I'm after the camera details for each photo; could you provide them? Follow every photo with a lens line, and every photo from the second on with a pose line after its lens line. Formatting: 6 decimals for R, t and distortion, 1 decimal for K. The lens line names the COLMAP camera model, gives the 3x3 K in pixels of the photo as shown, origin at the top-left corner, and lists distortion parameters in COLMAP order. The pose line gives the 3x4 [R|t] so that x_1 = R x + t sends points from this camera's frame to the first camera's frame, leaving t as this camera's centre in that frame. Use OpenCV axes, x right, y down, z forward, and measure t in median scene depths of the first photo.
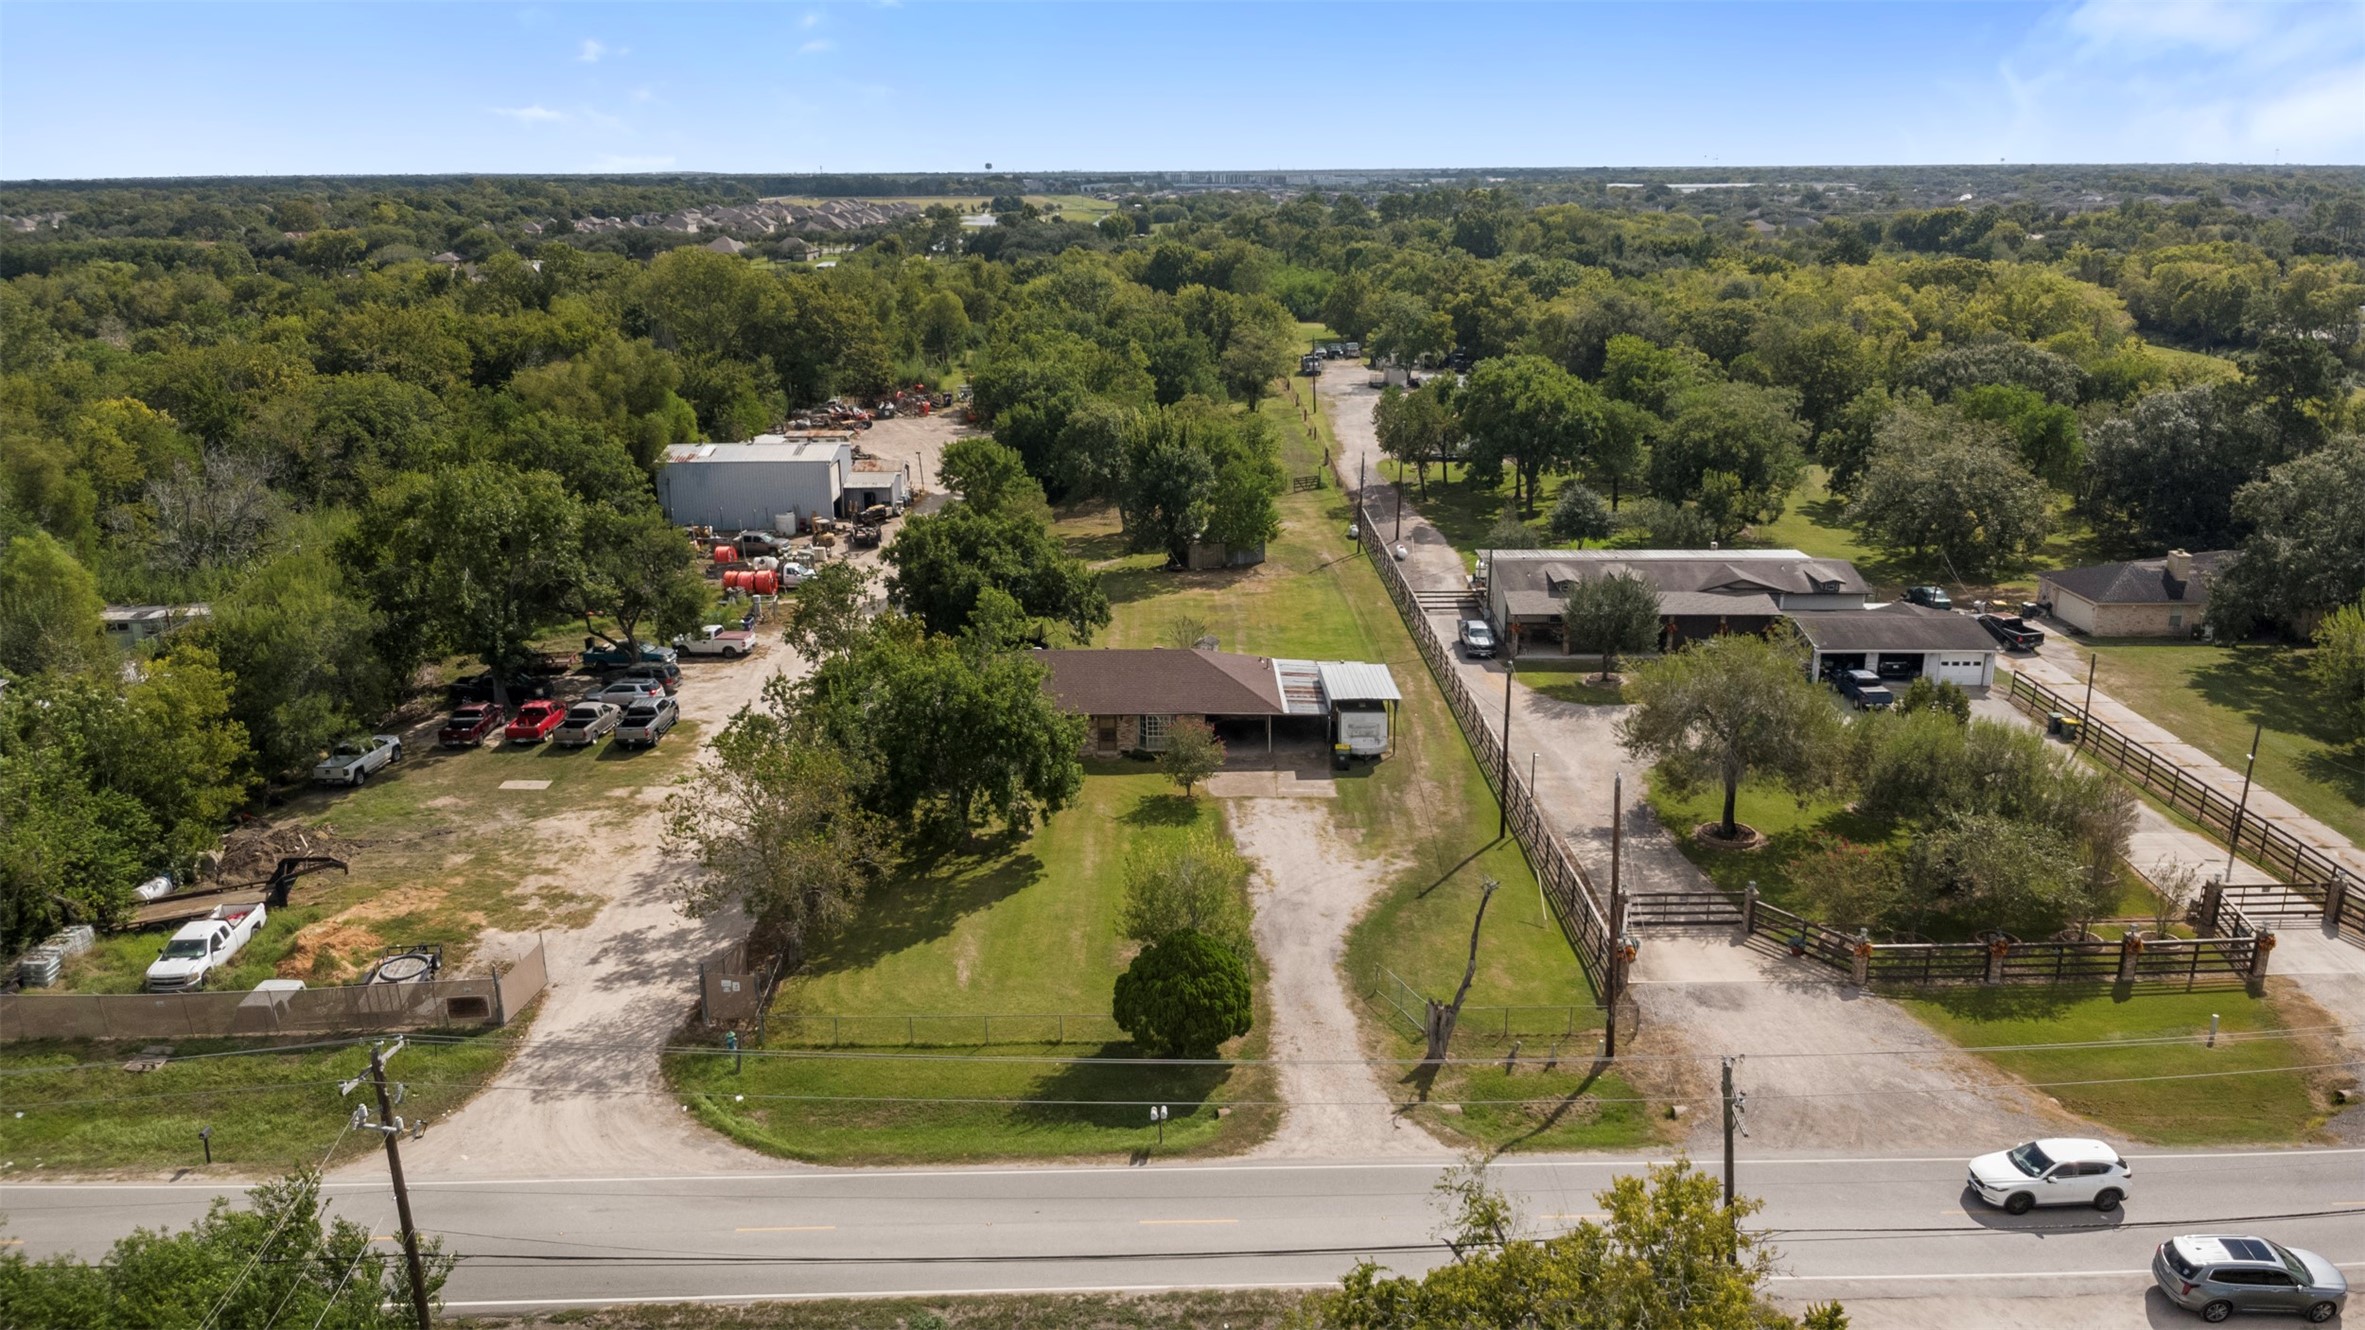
lens RADIAL K [[1650.3, 0, 1182.5], [0, 1650.3, 665.0], [0, 0, 1]] dist [0.037665, -0.051923]
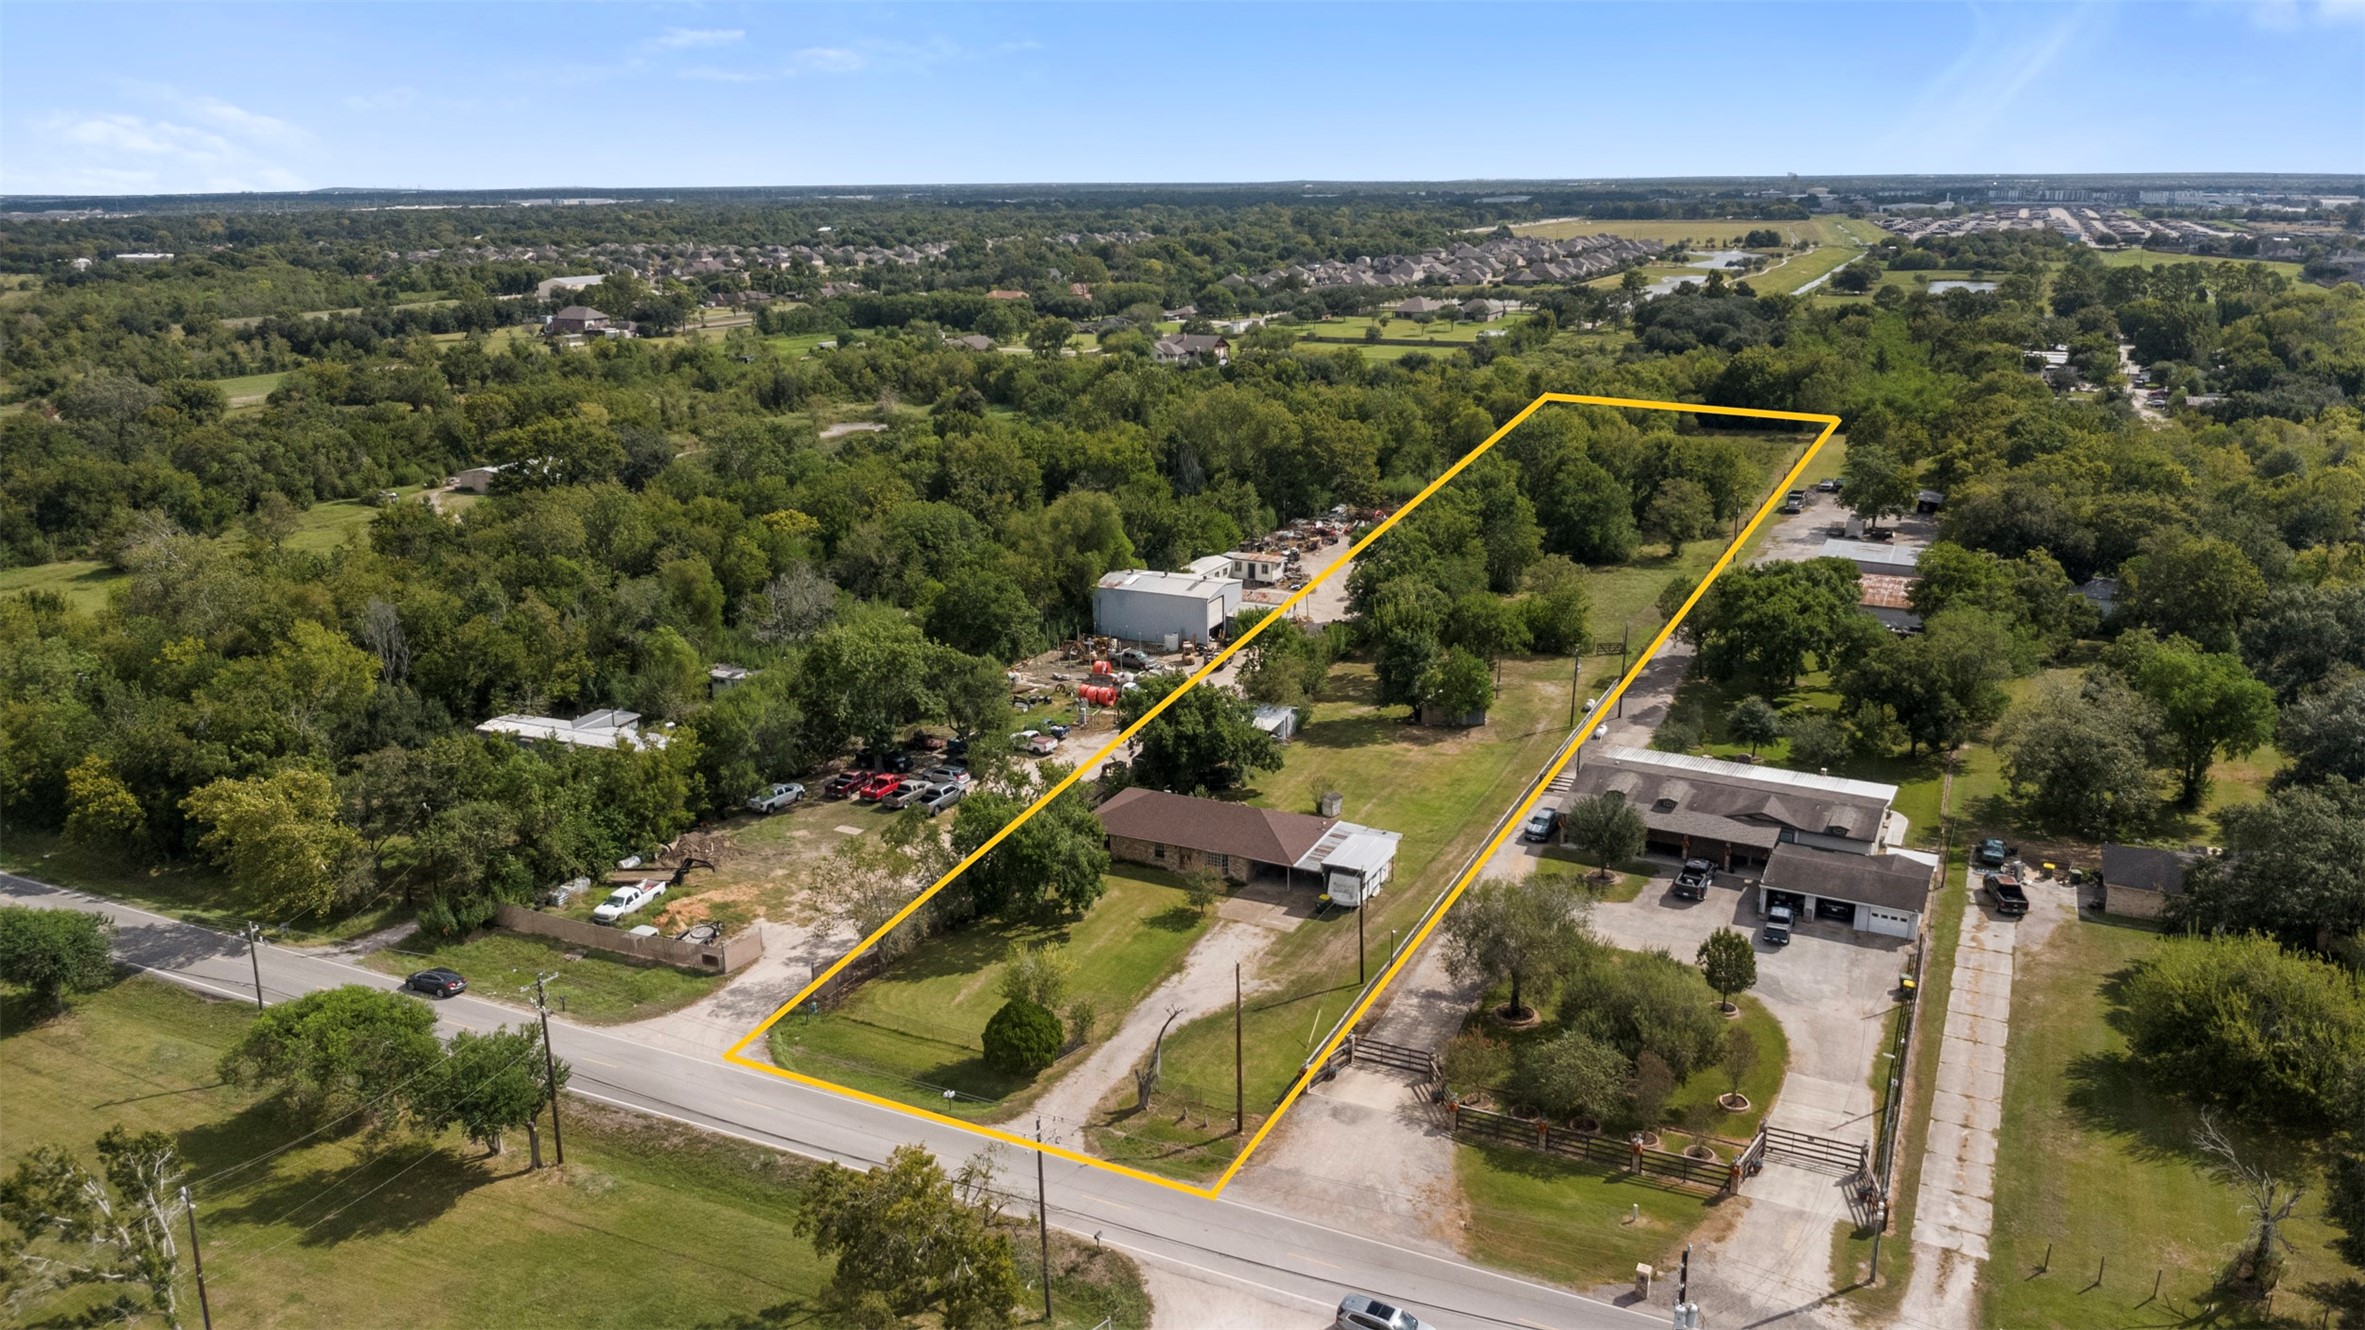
lens RADIAL K [[1650.3, 0, 1182.5], [0, 1650.3, 665.0], [0, 0, 1]] dist [0.037665, -0.051923]
pose [[0.896234, 0.121692, -0.426562, 0.578138], [-0.123334, 0.992078, 0.023893, -0.169713], [0.426090, 0.031196, 0.904143, -0.345388]]
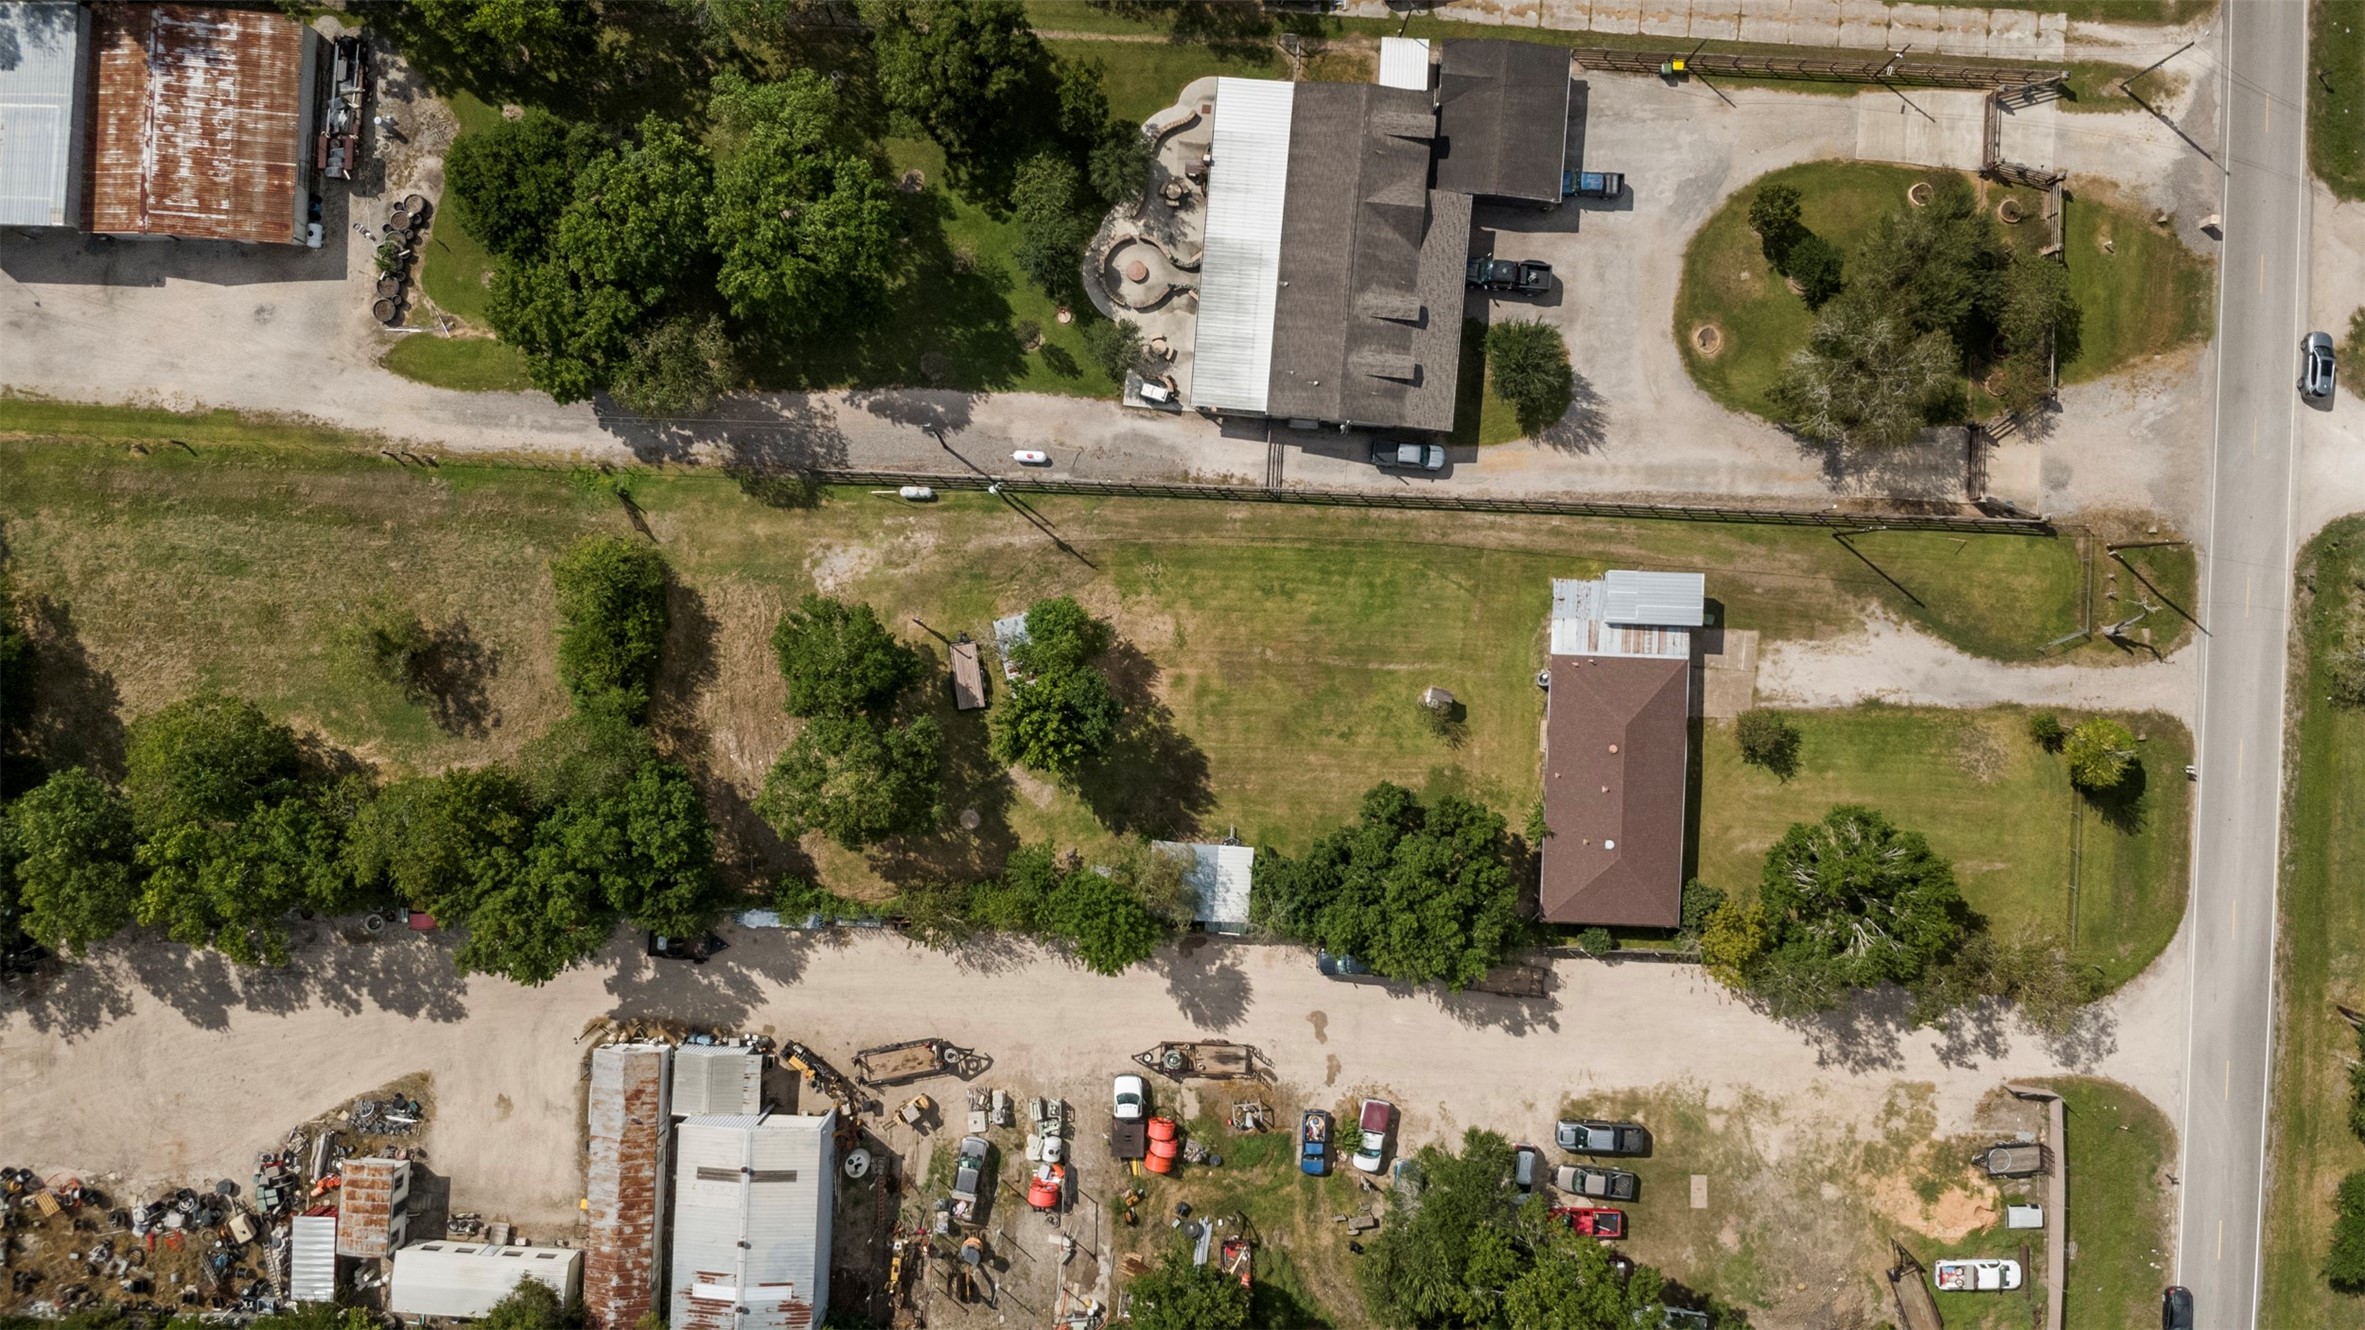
lens RADIAL K [[1650.3, 0, 1182.5], [0, 1650.3, 665.0], [0, 0, 1]] dist [0.037665, -0.051923]
pose [[0.045637, -0.998930, -0.007495, 0.048567], [0.284427, 0.005801, 0.958680, -1.431017], [-0.957611, -0.045883, 0.284387, 1.039945]]
